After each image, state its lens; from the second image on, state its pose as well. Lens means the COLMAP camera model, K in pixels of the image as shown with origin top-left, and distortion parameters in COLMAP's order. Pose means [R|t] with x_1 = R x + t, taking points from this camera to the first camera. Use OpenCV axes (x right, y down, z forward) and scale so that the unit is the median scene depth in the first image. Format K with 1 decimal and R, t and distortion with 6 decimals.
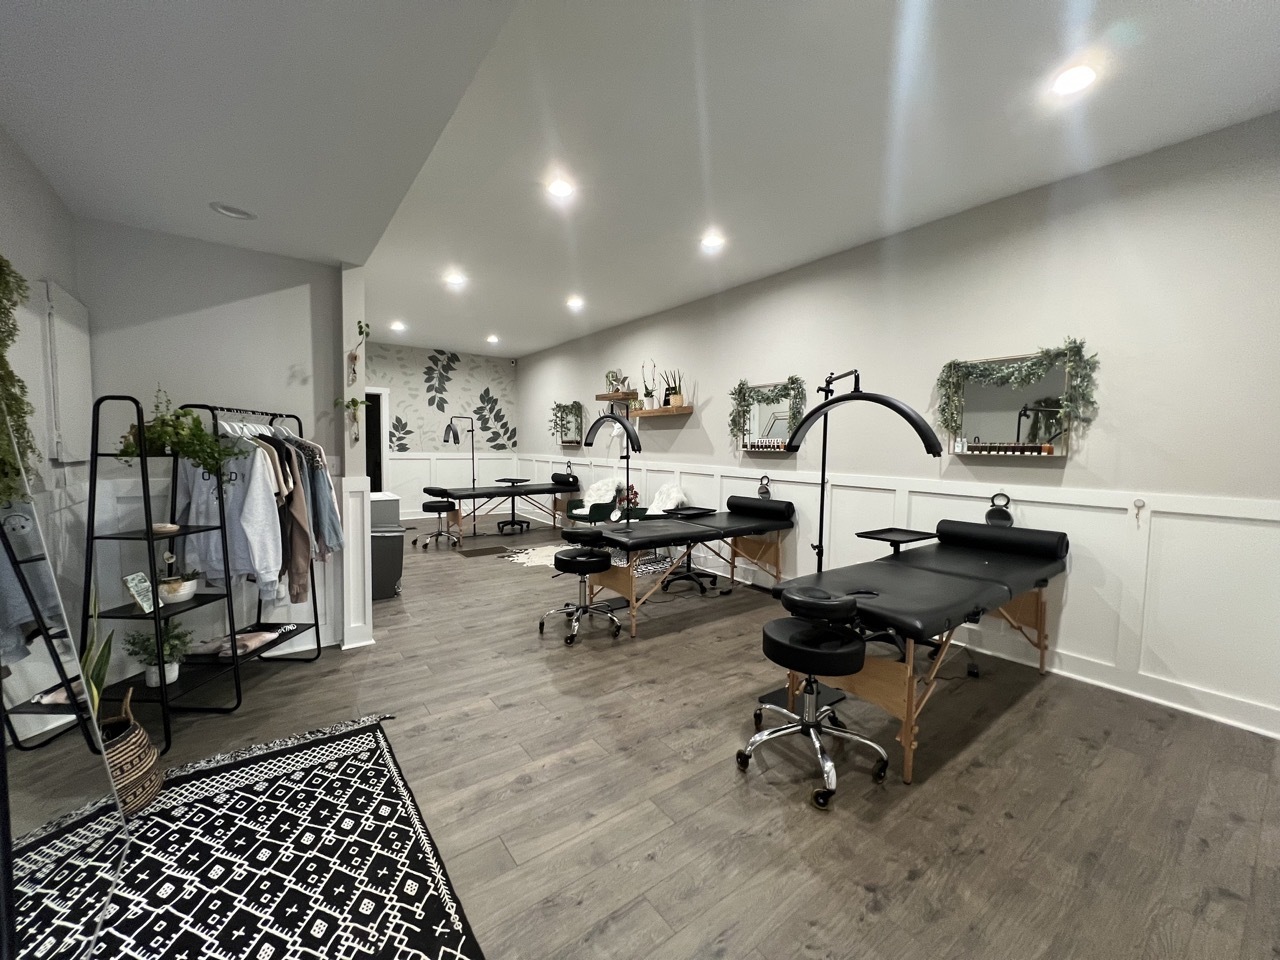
lens RADIAL K [[514.2, 0, 640.0], [0, 514.2, 480.0], [0, 0, 1]] dist [-0.000034, 0.000006]
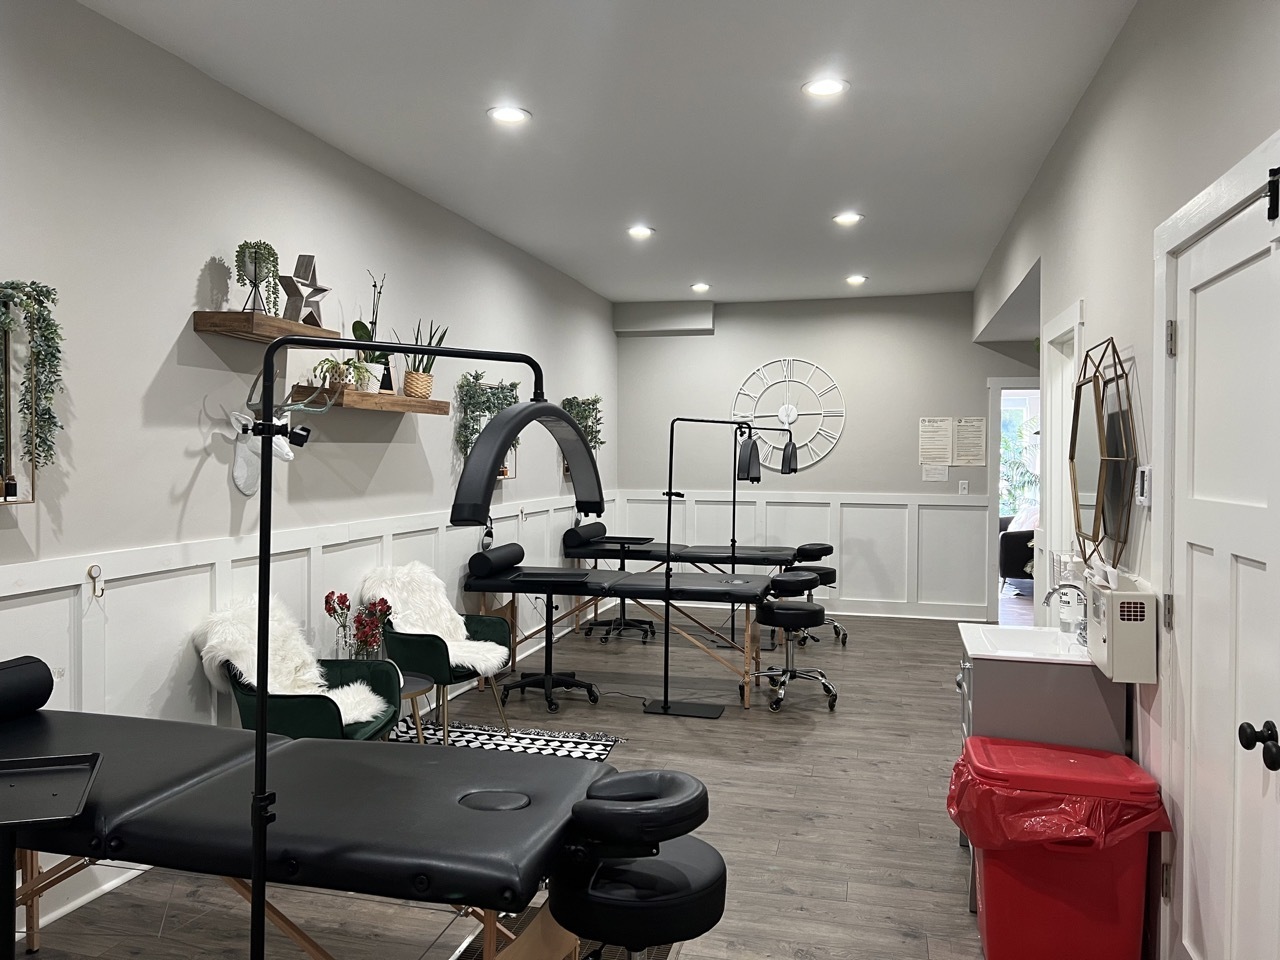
lens RADIAL K [[960.8, 0, 640.0], [0, 960.8, 480.0], [0, 0, 1]] dist [0.068038, -0.080671]
pose [[-0.633416, -0.004817, 0.773796, -0.746356], [0.074221, 0.994992, 0.066950, -0.109321], [-0.770244, 0.099839, -0.629886, 1.384005]]
